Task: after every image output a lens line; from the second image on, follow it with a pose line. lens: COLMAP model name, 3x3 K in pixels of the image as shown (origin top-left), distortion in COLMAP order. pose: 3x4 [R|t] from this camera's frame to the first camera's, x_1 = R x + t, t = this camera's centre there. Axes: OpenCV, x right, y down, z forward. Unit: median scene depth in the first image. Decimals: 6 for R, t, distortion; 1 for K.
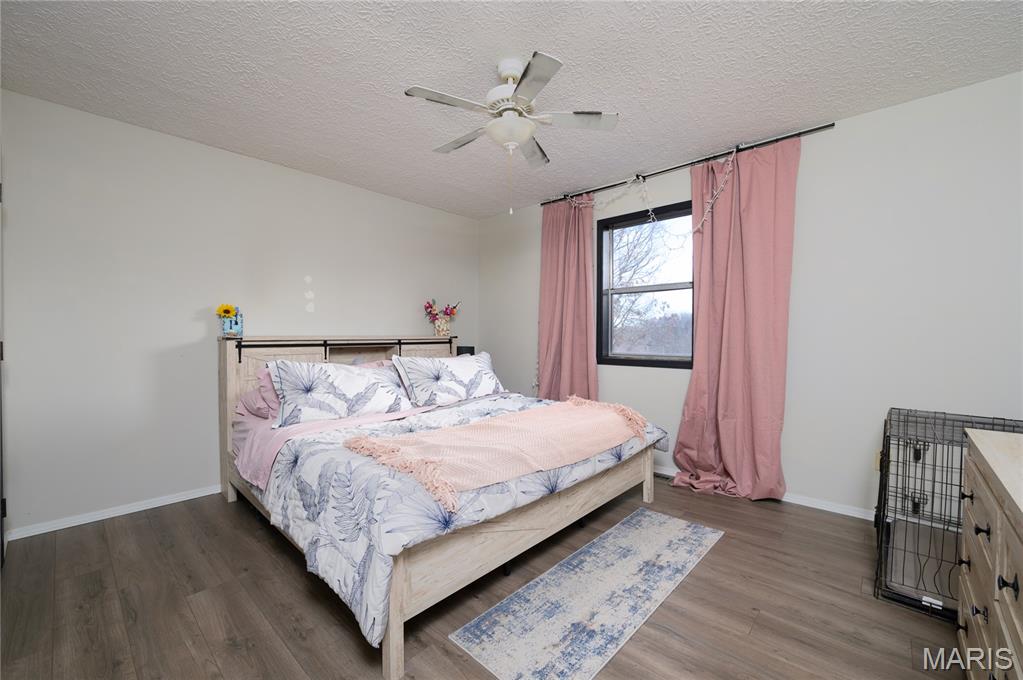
lens RADIAL K [[416.1, 0, 509.0], [0, 416.1, 341.0], [0, 0, 1]] dist [-0.008159, 0.000310]
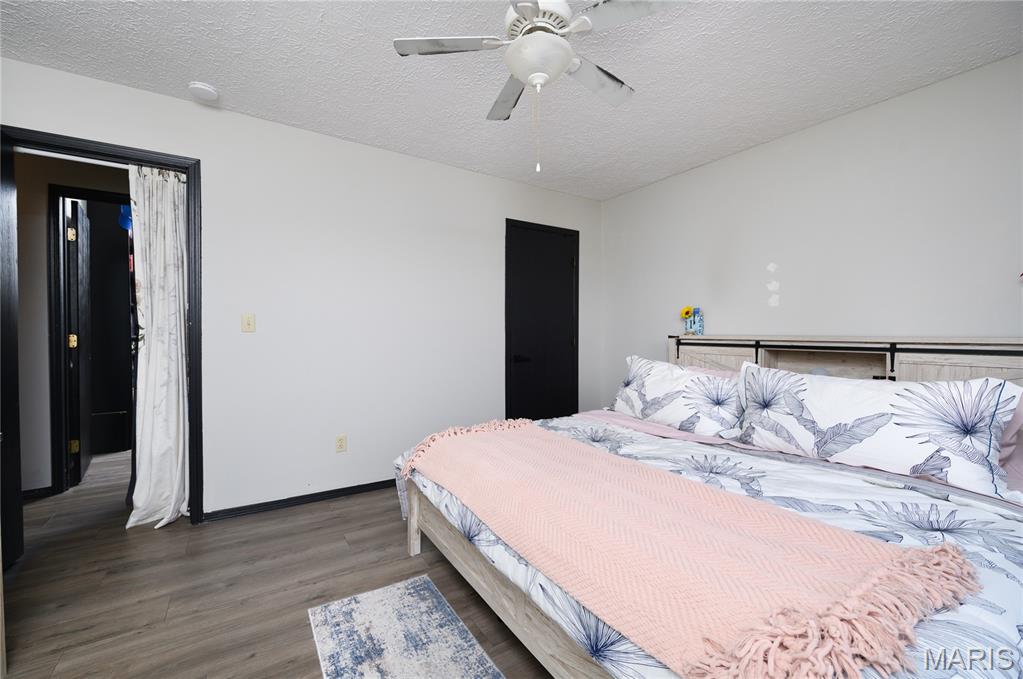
lens RADIAL K [[416.1, 0, 509.0], [0, 416.1, 342.7], [0, 0, 1]] dist [-0.008159, 0.000310]
pose [[-0.236674, 0.020409, -0.971375, 0.530310], [-0.023774, 0.999358, 0.026789, -0.008767], [0.971298, 0.029434, -0.236037, 0.814975]]
